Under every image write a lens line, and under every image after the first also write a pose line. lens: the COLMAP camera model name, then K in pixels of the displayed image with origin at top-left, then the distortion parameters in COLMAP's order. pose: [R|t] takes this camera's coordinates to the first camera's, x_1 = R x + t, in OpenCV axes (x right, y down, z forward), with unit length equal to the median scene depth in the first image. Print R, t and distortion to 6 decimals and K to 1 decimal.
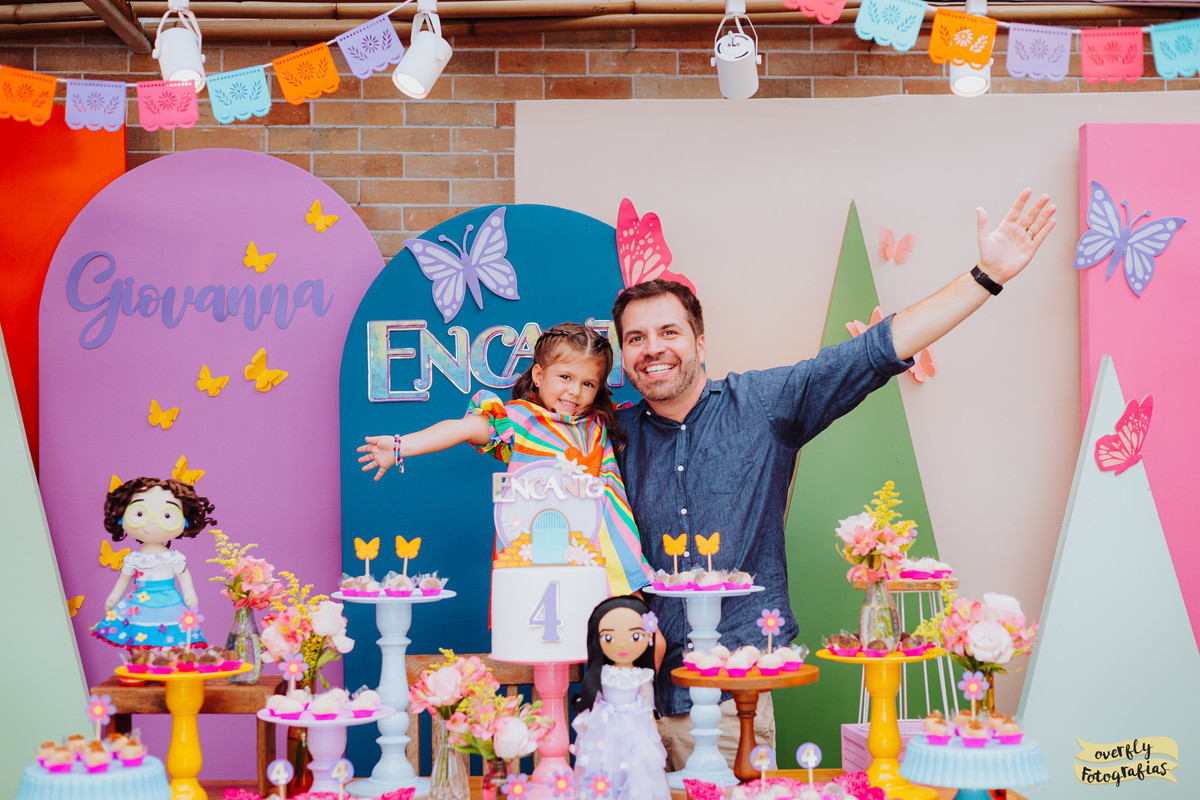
lens RADIAL K [[1693.9, 0, 600.0], [0, 1693.9, 400.0], [0, 0, 1]] dist [-0.010067, 0.062207]
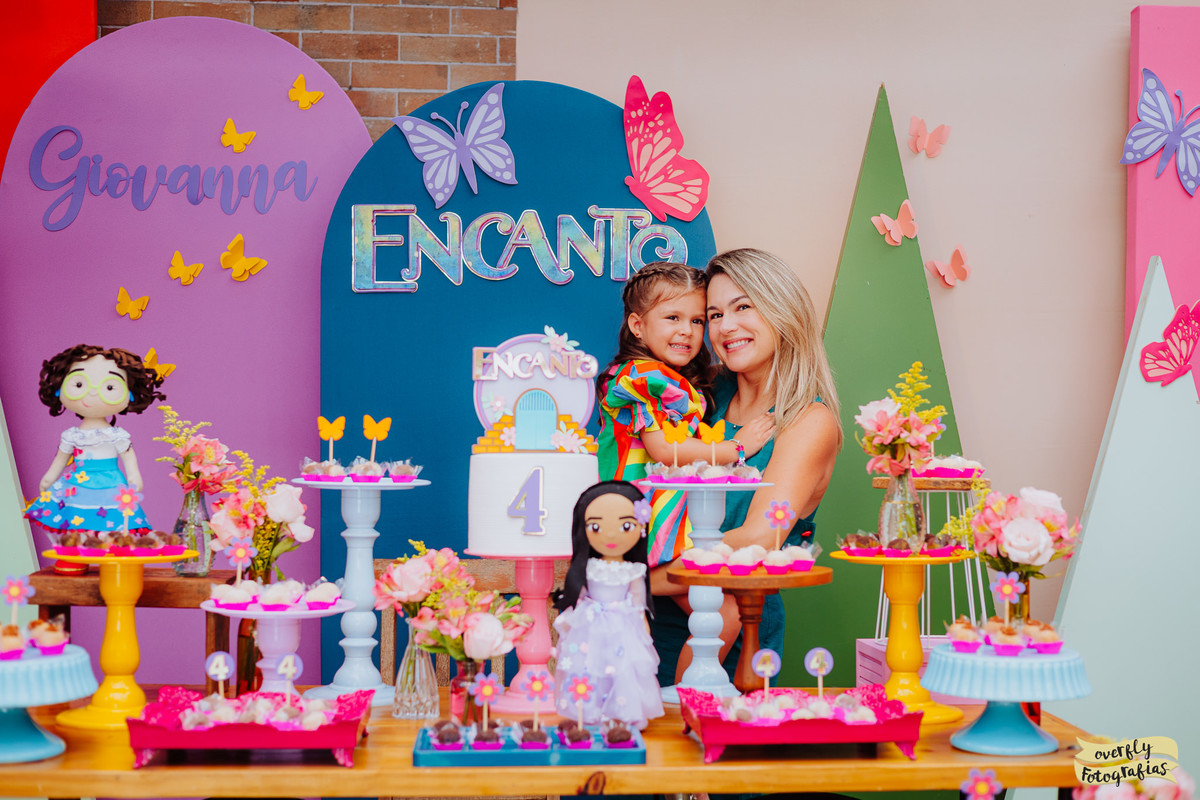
lens RADIAL K [[1705.0, 0, 599.0], [0, 1705.0, 400.7], [0, 0, 1]] dist [-0.008868, 0.076859]
pose [[0.999728, 0.020078, -0.011885, 0.014559], [-0.019748, 0.999434, 0.027240, 0.045470], [0.012425, -0.026998, 0.999558, 0.099413]]
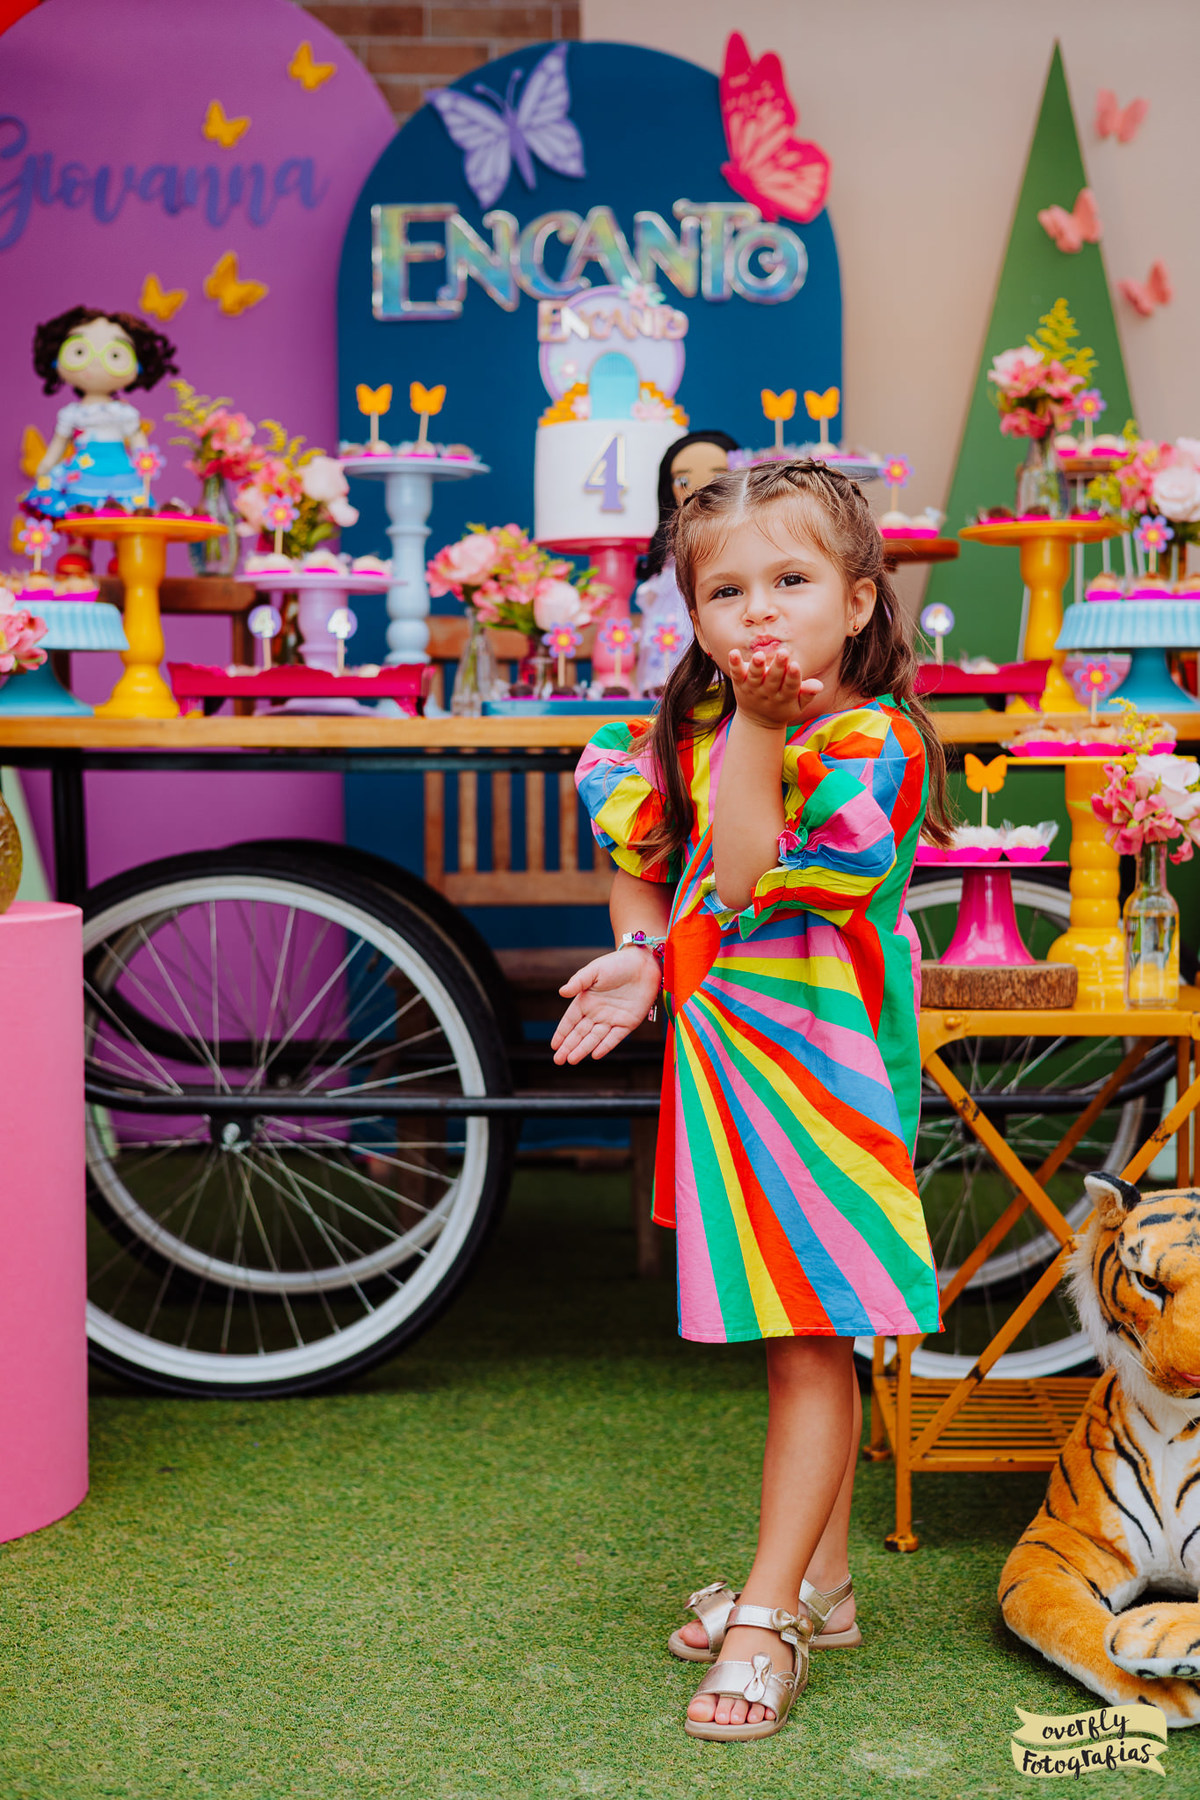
lens RADIAL K [[2615.0, 0, 612.9], [0, 2615.0, 903.9], [0, 0, 1]] dist [-0.011378, 0.094170]
pose [[0.998886, 0.015107, -0.044699, 0.026277], [-0.010640, 0.995077, 0.098535, 0.195909], [0.045967, -0.097950, 0.994129, -0.190412]]
